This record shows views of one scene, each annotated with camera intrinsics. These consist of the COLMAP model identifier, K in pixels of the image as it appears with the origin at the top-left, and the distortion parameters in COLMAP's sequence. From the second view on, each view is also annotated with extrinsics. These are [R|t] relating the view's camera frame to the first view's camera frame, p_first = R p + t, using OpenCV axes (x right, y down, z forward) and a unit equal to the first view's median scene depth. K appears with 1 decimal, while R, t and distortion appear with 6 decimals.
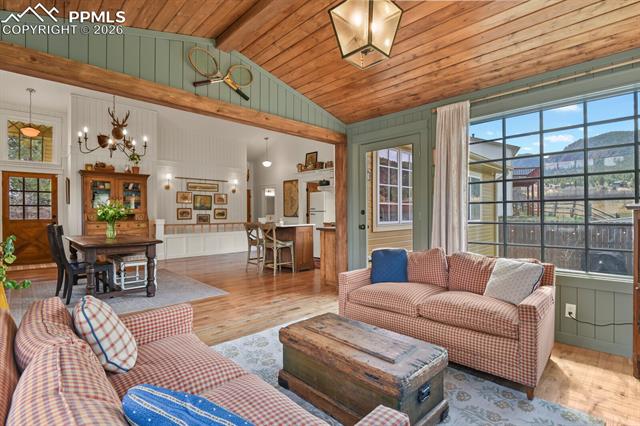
lens RADIAL K [[310.4, 0, 322.5], [0, 310.4, 211.2], [0, 0, 1]] dist [-0.003563, 0.000269]
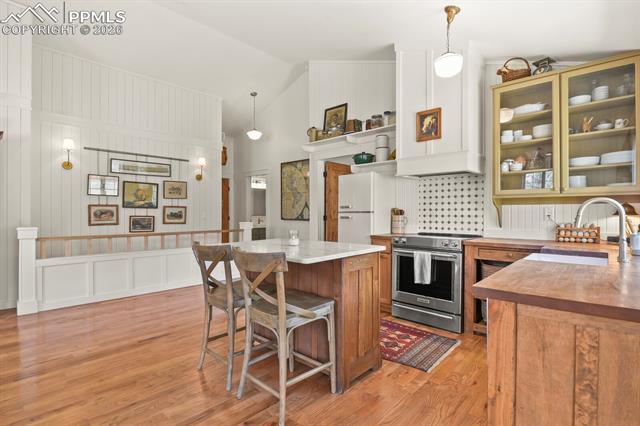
lens RADIAL K [[310.4, 0, 321.2], [0, 310.4, 214.6], [0, 0, 1]] dist [-0.003563, 0.000269]
pose [[0.999265, 0.005225, 0.037965, -0.078614], [-0.005595, 0.999938, 0.009635, 0.000262], [-0.037913, -0.009841, 0.999233, 0.428535]]
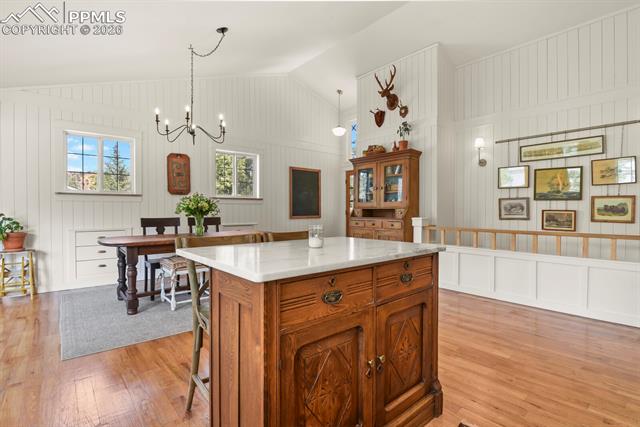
lens RADIAL K [[310.4, 0, 321.3], [0, 310.4, 211.3], [0, 0, 1]] dist [-0.003563, 0.000269]
pose [[-0.054820, 0.008732, -0.998458, 0.085193], [0.004111, 0.999955, 0.008519, 0.006769], [0.998488, -0.003638, -0.054853, 0.698286]]
